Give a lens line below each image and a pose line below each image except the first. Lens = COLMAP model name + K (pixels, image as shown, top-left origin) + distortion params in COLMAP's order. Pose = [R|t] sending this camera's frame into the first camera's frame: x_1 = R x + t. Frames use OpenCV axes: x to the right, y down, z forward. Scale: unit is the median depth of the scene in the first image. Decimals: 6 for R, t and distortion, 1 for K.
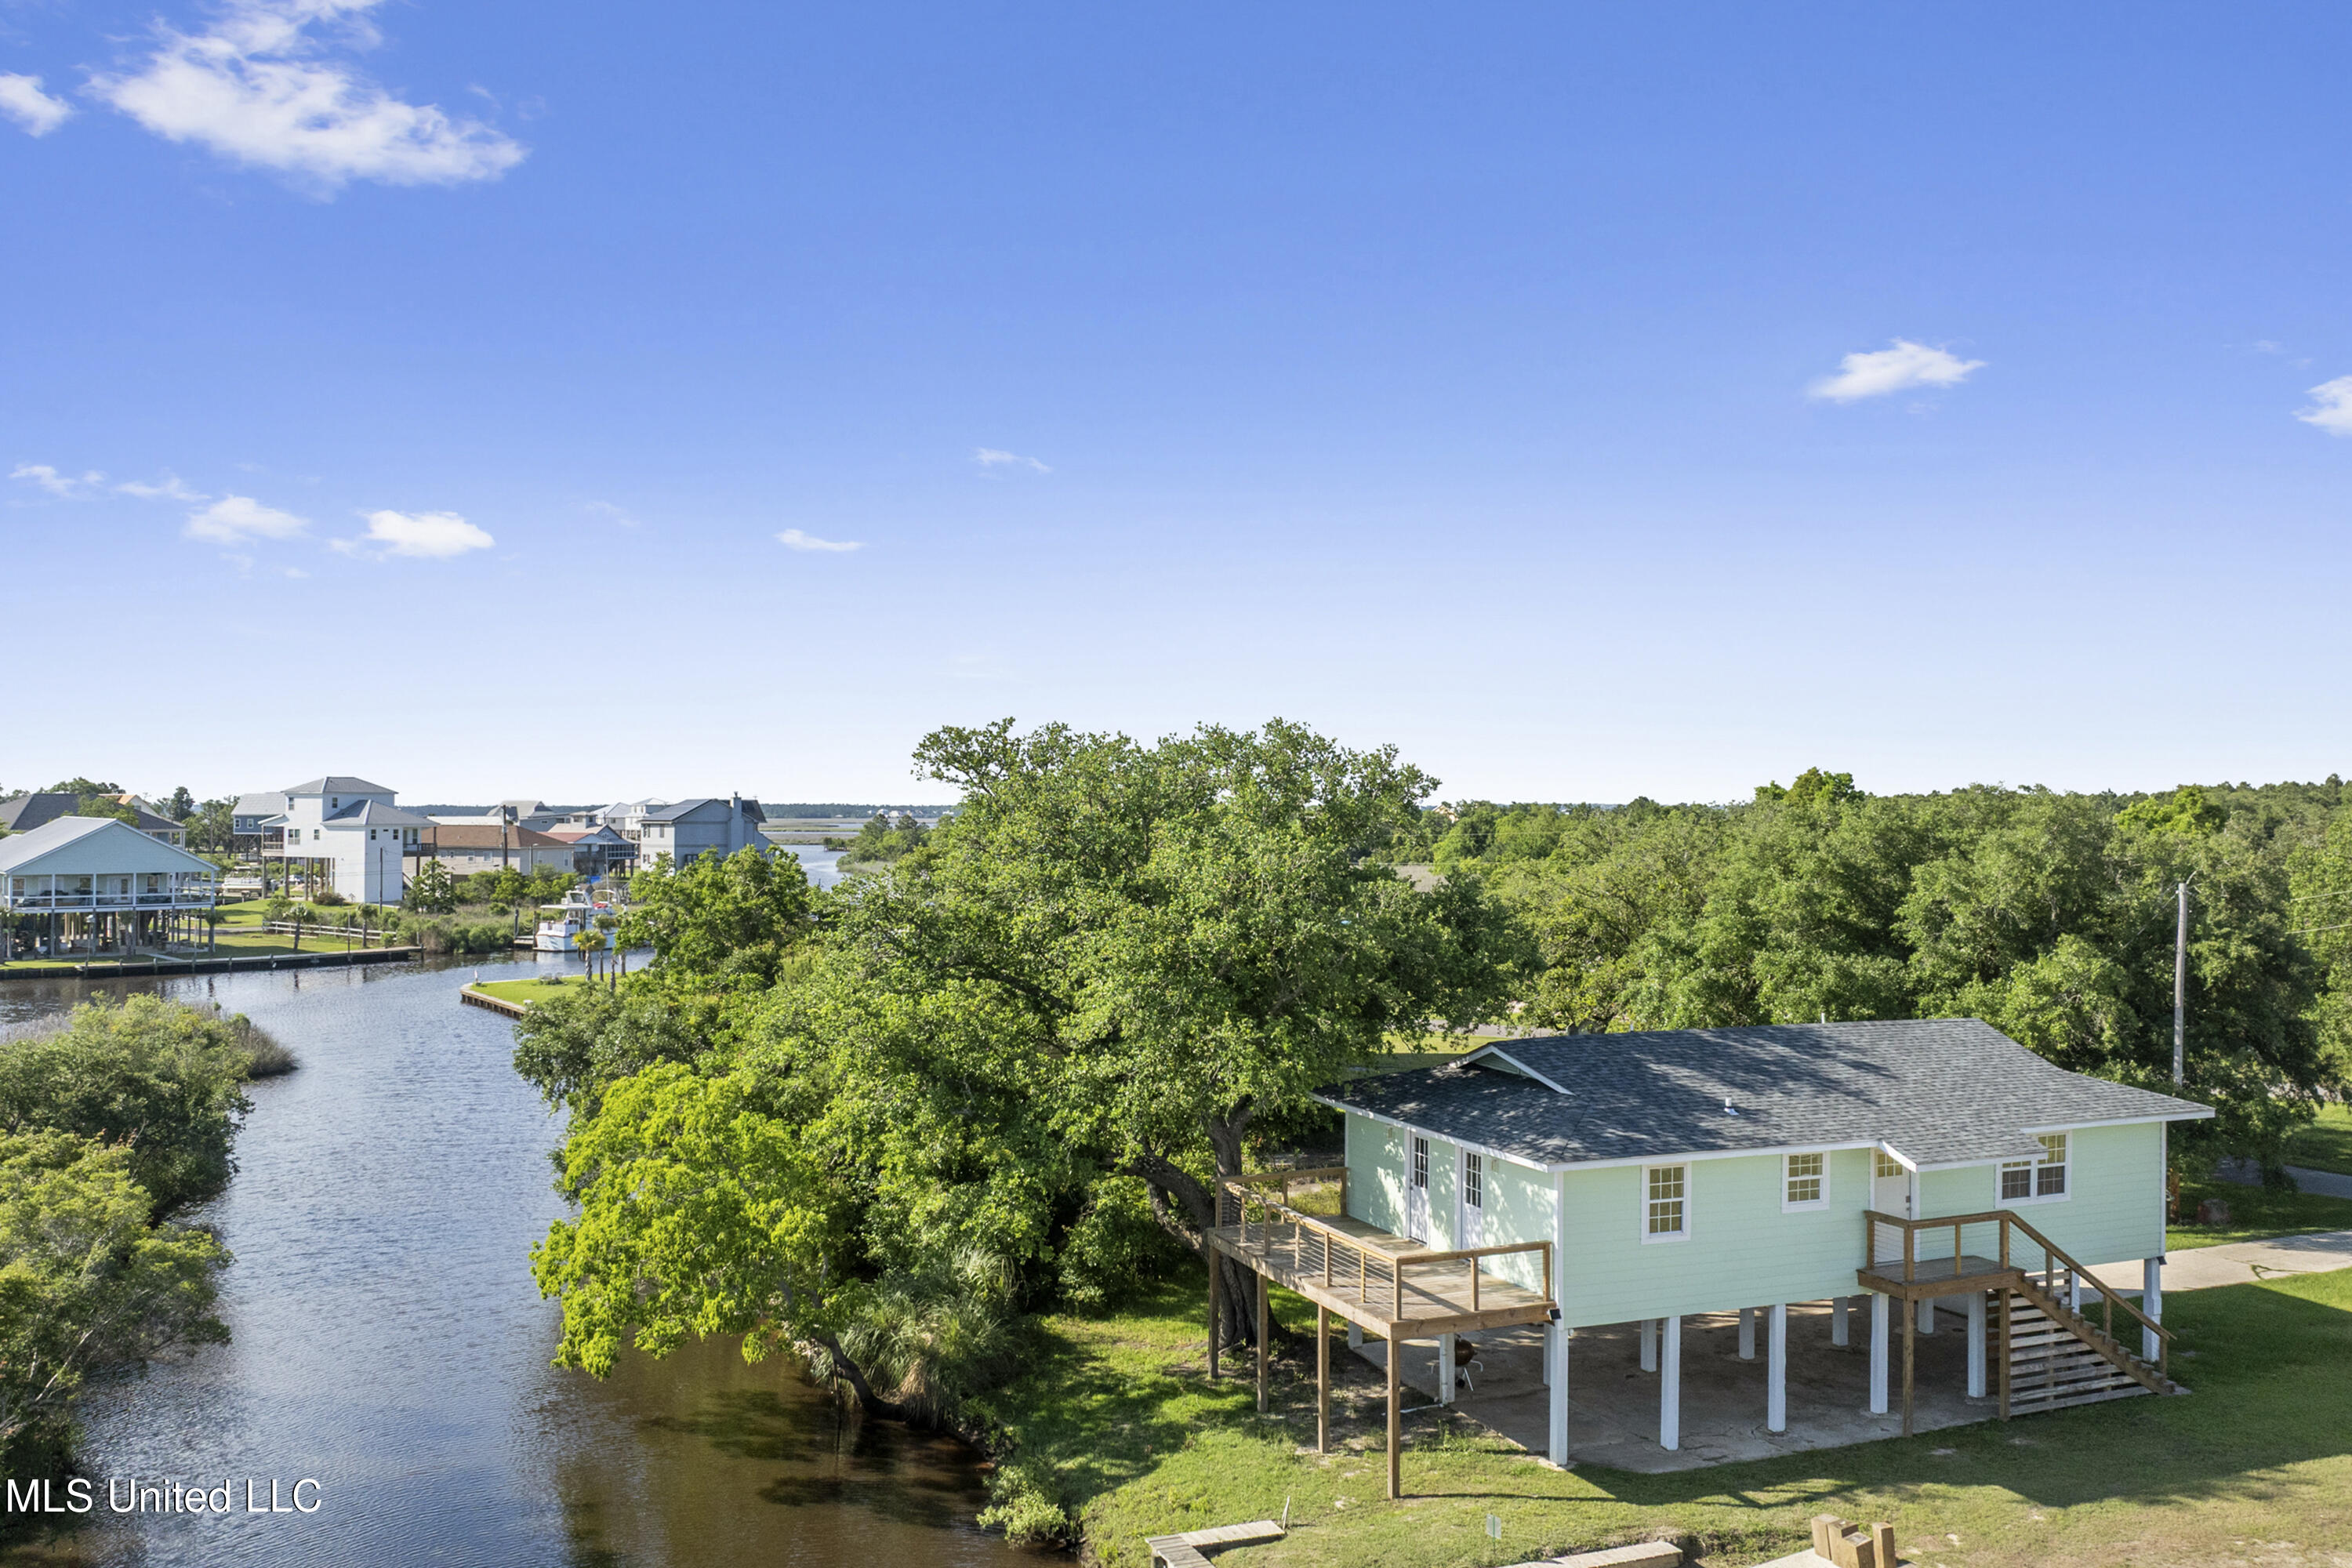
lens RADIAL K [[2026.5, 0, 1132.3], [0, 2026.5, 781.9], [0, 0, 1]] dist [0.000982, 0.000139]
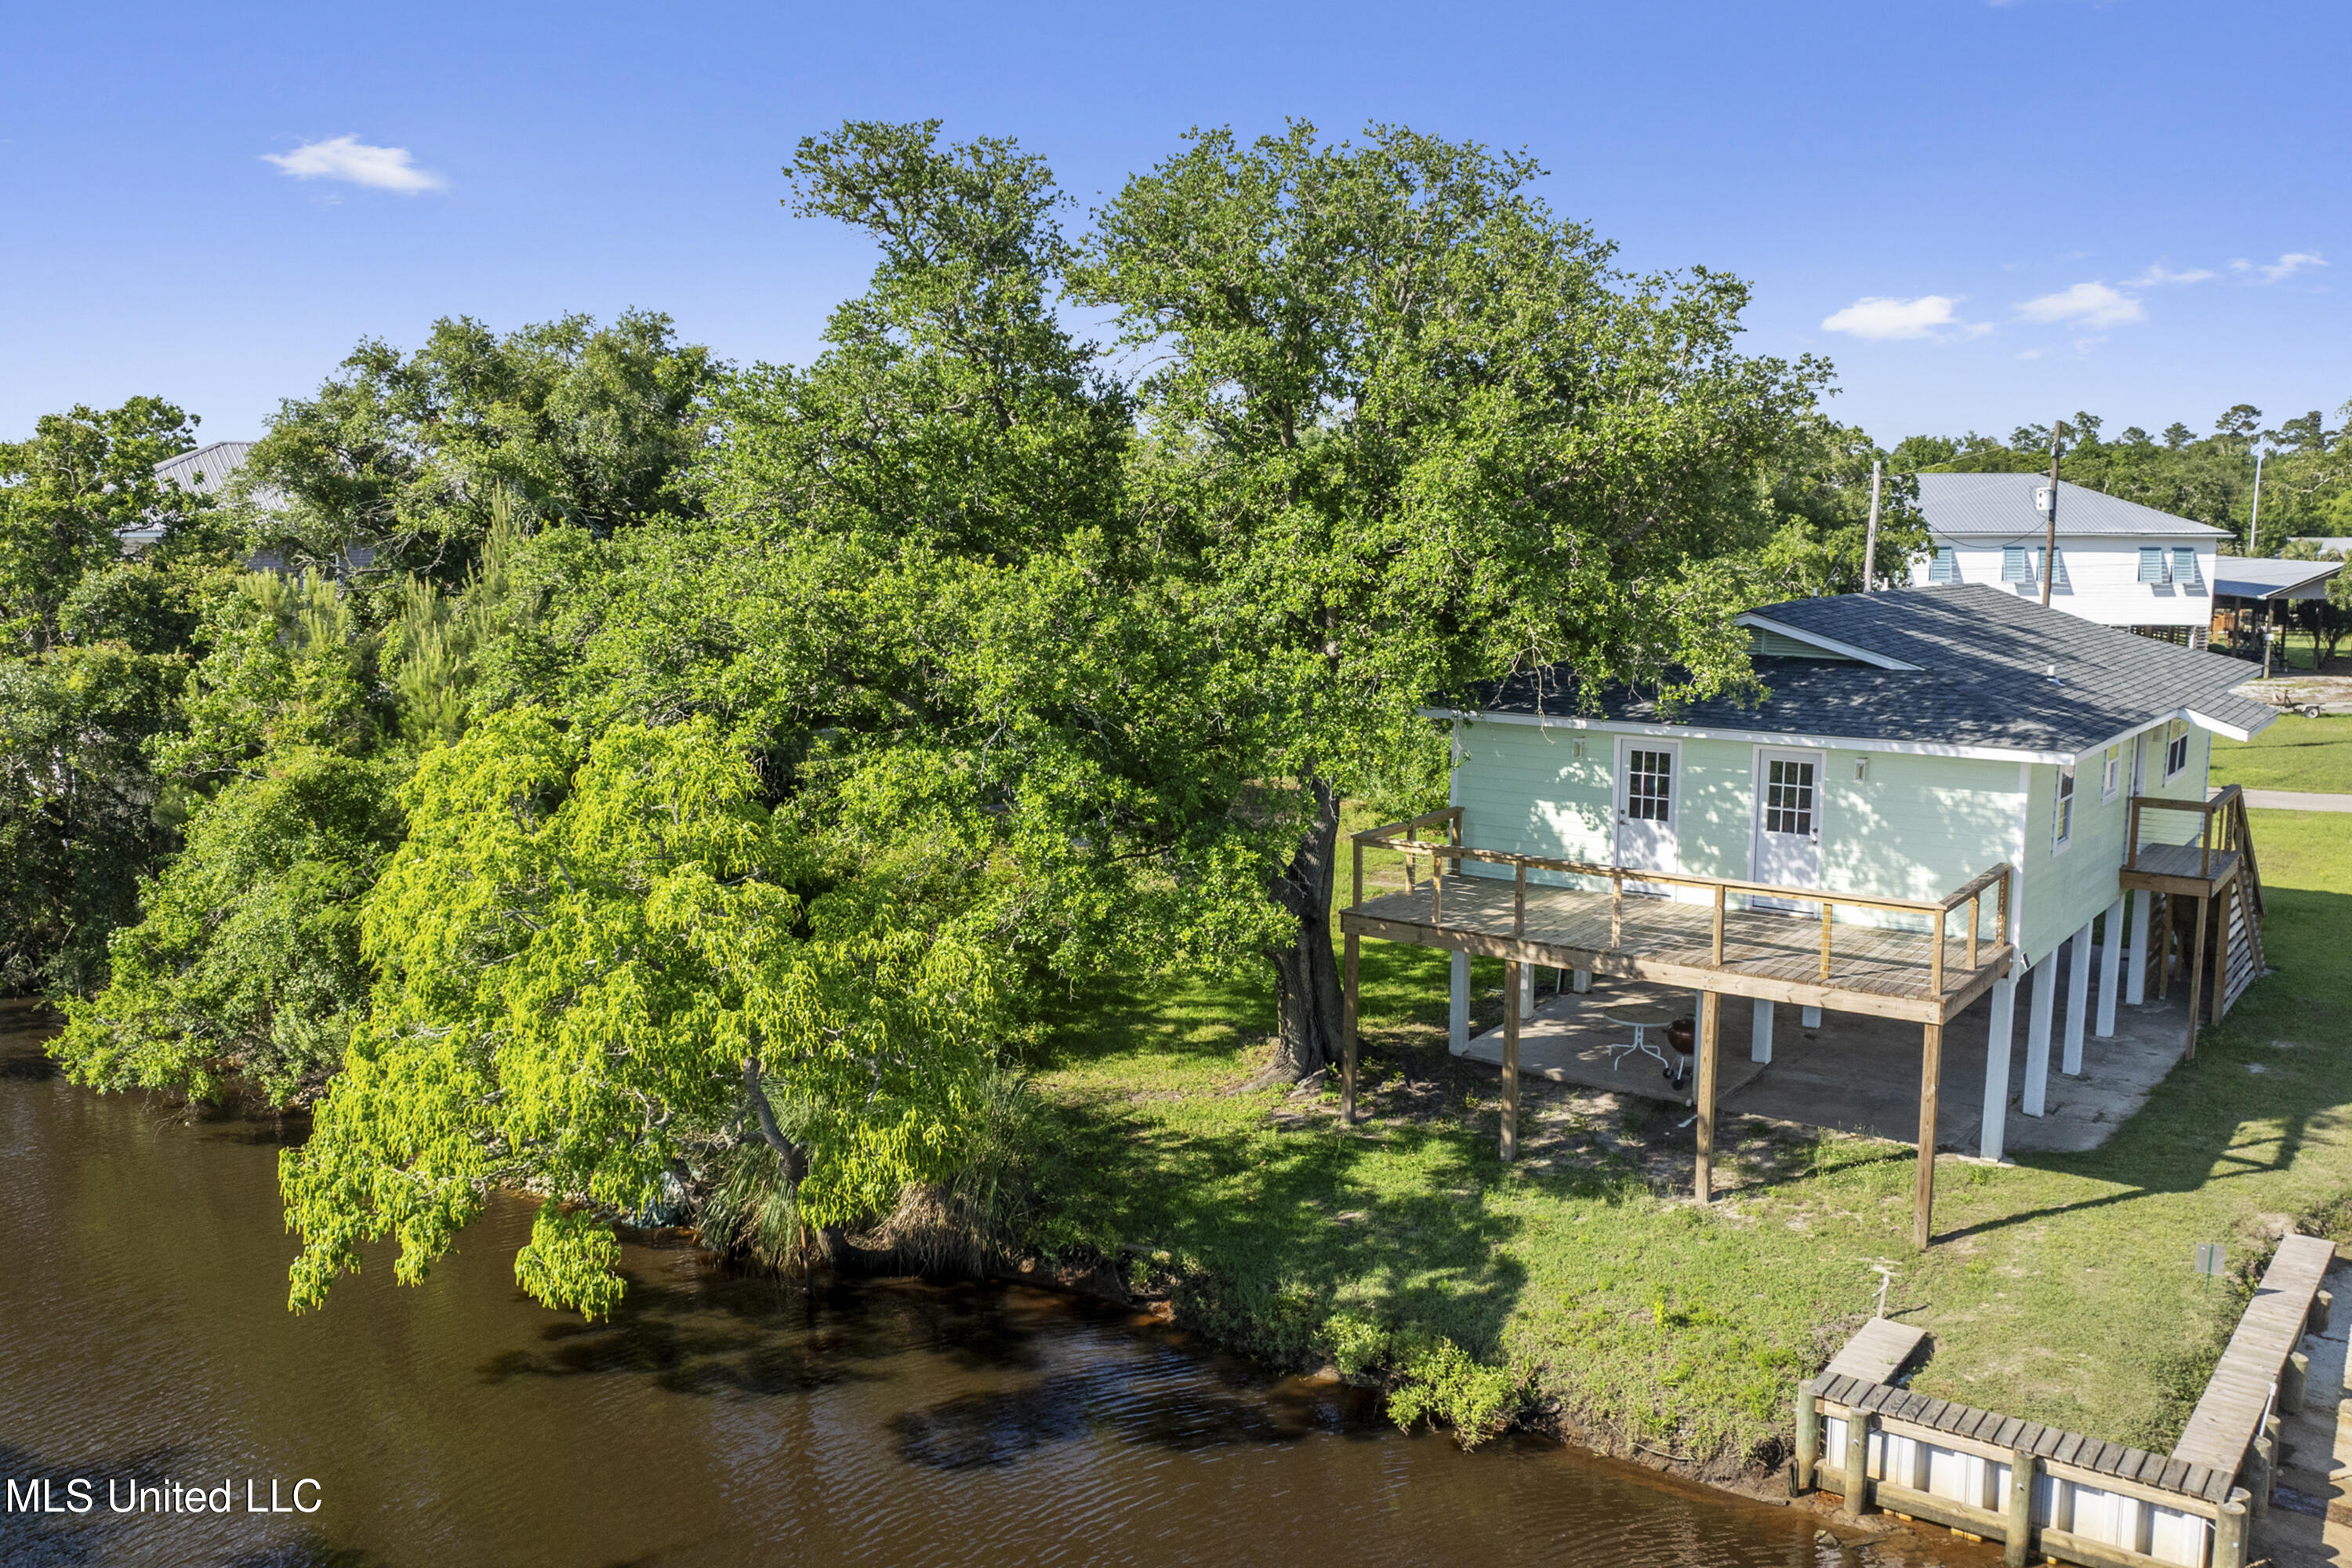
lens RADIAL K [[2045.3, 0, 1168.2], [0, 2045.3, 781.5], [0, 0, 1]] dist [-0.005663, -0.015628]
pose [[0.847691, -0.070066, 0.525843, -0.374451], [-0.009626, 0.989044, 0.147304, 0.081972], [-0.530403, -0.129930, 0.837730, 0.485285]]
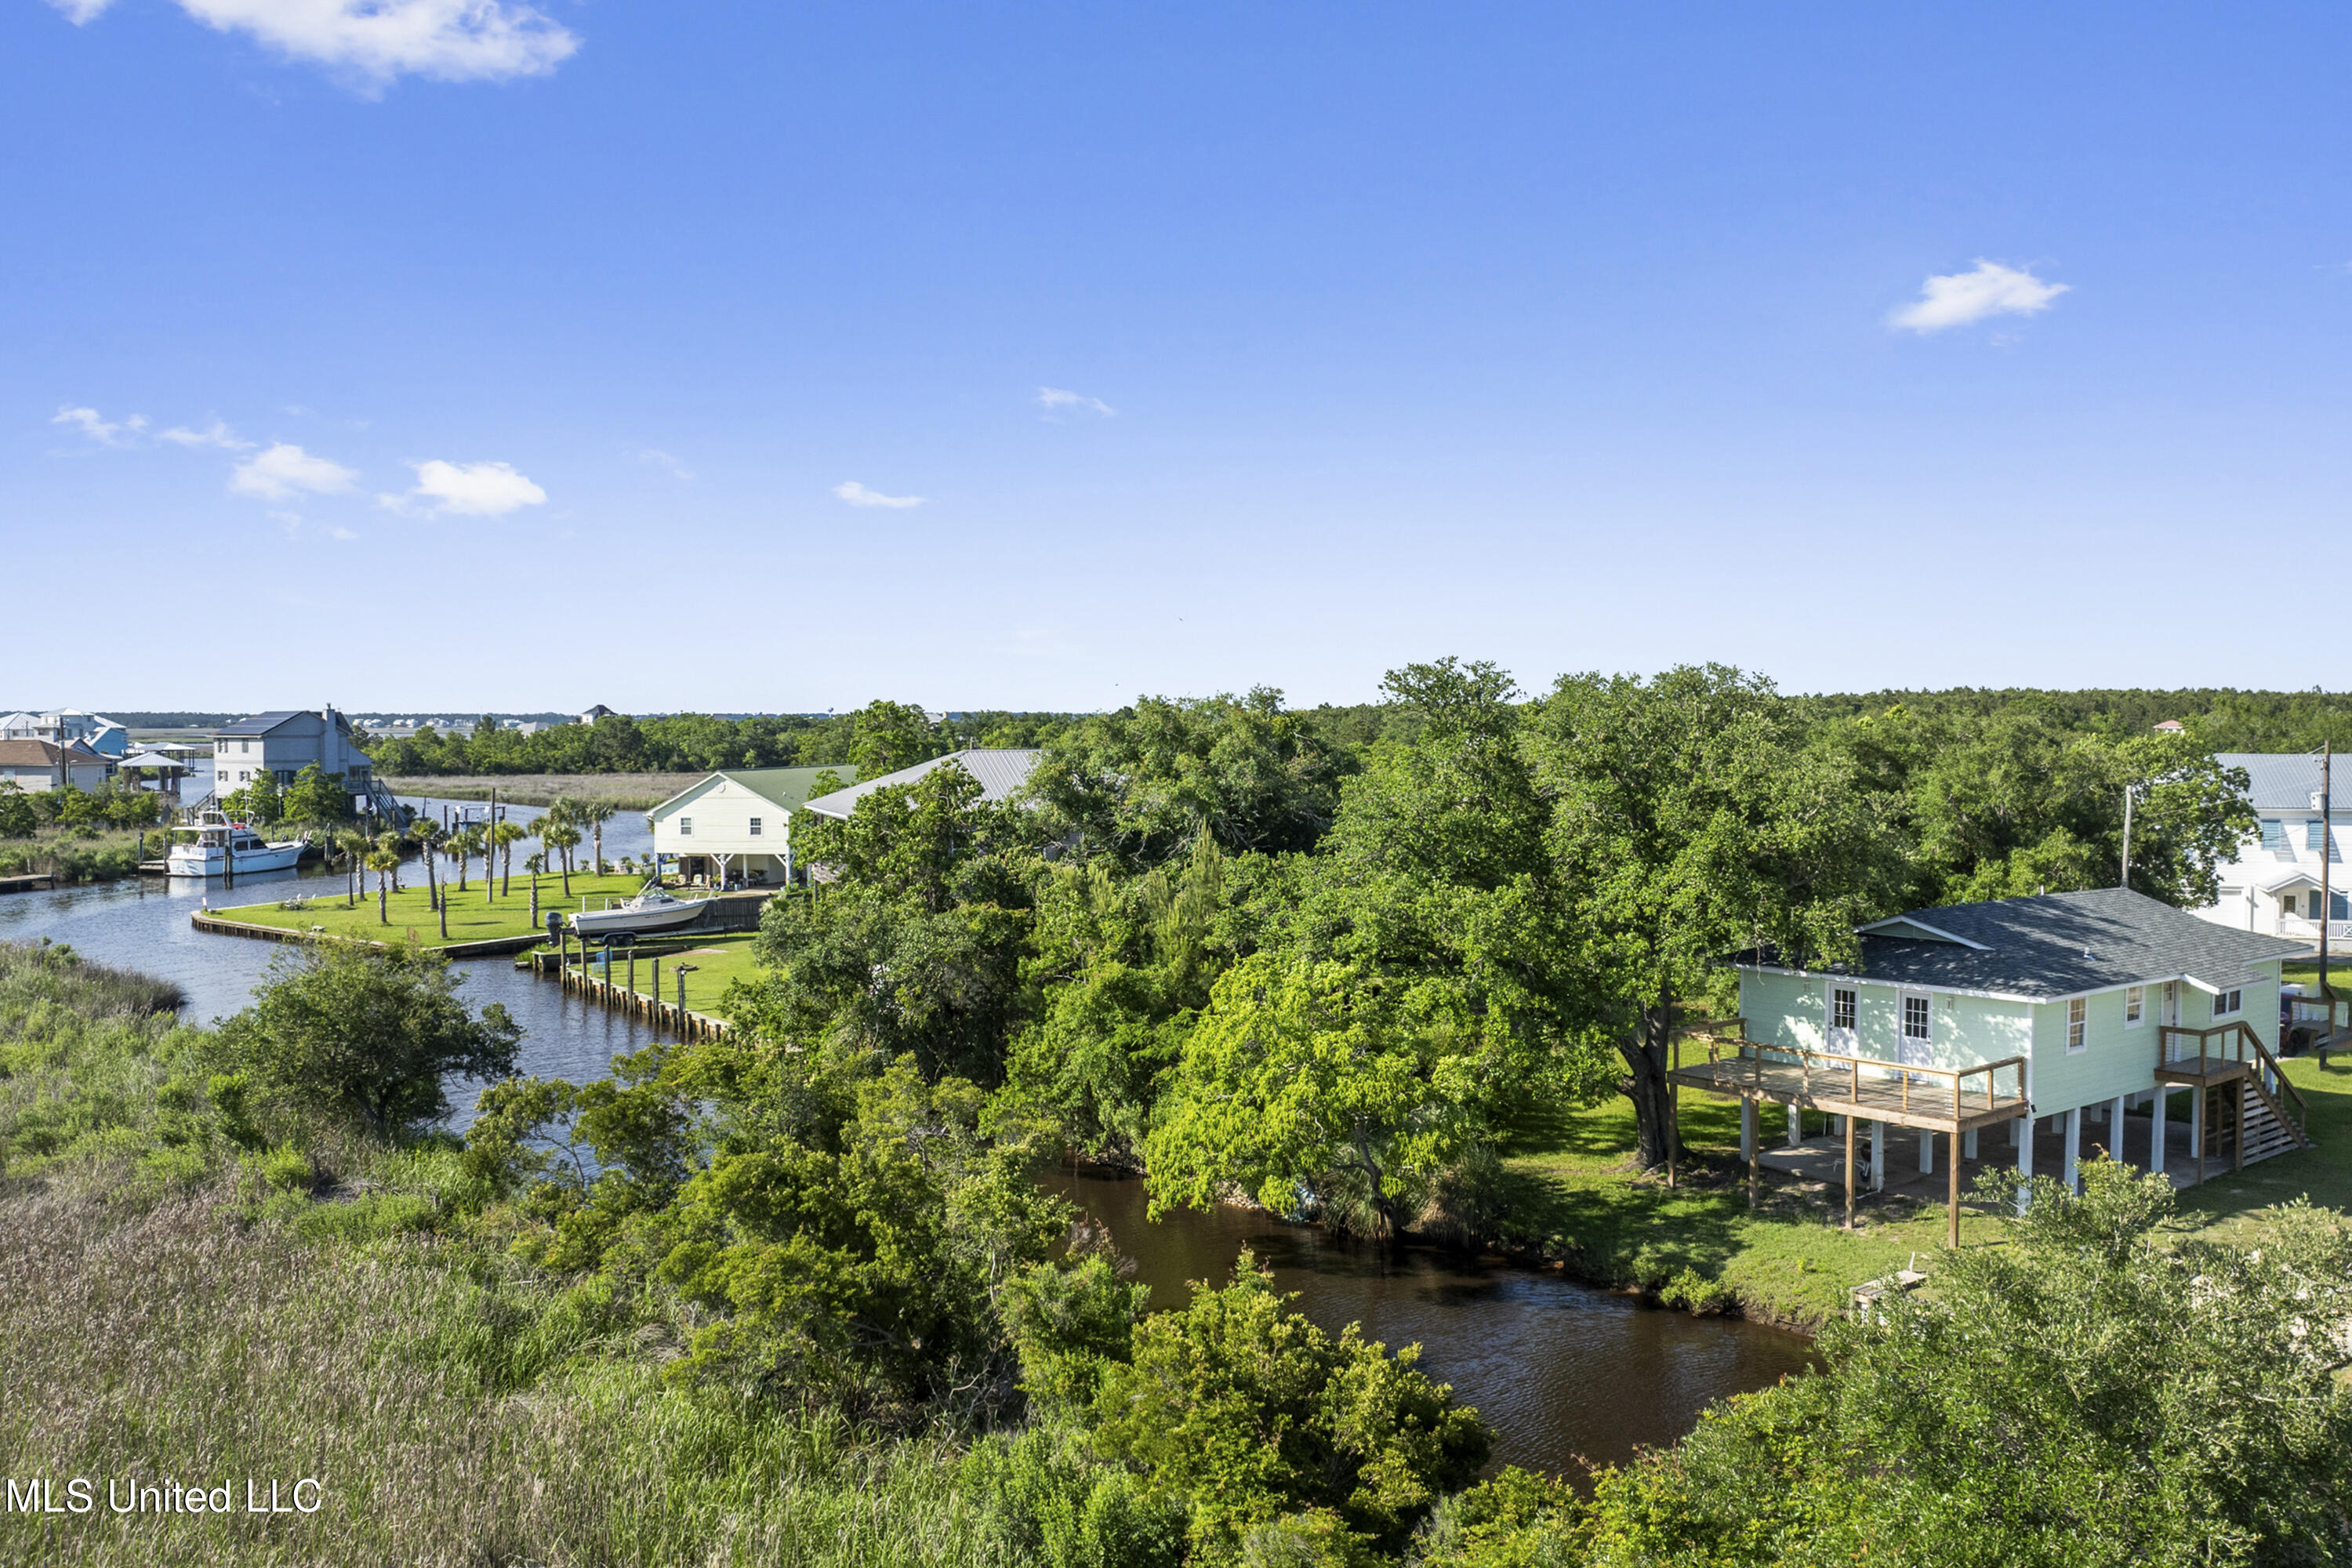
lens RADIAL K [[2045.3, 0, 1168.2], [0, 2045.3, 781.5], [0, 0, 1]] dist [-0.005663, -0.015628]
pose [[0.952143, -0.009113, 0.305518, -0.654574], [-0.004421, 0.999040, 0.043578, -0.010598], [-0.305622, -0.042844, 0.951189, -0.094064]]
